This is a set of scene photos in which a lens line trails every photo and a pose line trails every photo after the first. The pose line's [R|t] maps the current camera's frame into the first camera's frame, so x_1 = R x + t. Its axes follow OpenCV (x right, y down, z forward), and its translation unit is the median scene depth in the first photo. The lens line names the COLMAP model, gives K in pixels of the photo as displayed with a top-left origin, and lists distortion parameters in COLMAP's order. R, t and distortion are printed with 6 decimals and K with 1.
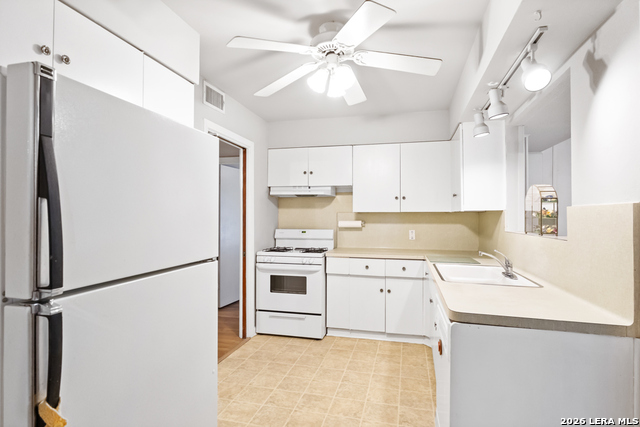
lens RADIAL K [[347.1, 0, 317.2], [0, 347.1, 211.9], [0, 0, 1]] dist [0.006760, 0.000275]
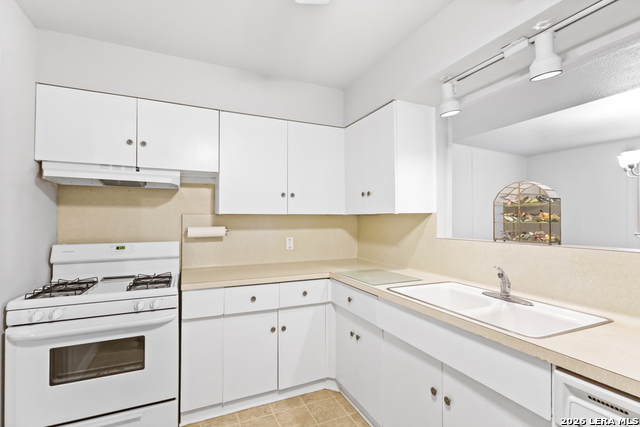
lens RADIAL K [[301.1, 0, 318.7], [0, 301.1, 215.9], [0, 0, 1]] dist [0.005606, 0.000836]
pose [[0.774796, 0.005709, 0.632185, -0.105608], [-0.008036, 0.999967, 0.000818, 0.002584], [-0.632160, -0.005714, 0.774817, 0.434646]]
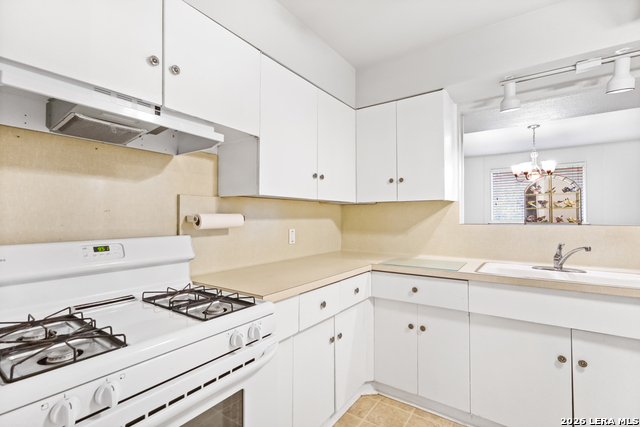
lens RADIAL K [[301.1, 0, 318.2], [0, 301.1, 213.2], [0, 0, 1]] dist [0.005606, 0.000836]
pose [[0.342919, 0.010760, 0.939303, -0.240880], [-0.012843, 0.999895, -0.006765, 0.026096], [-0.939277, -0.009744, 0.343021, 0.762726]]
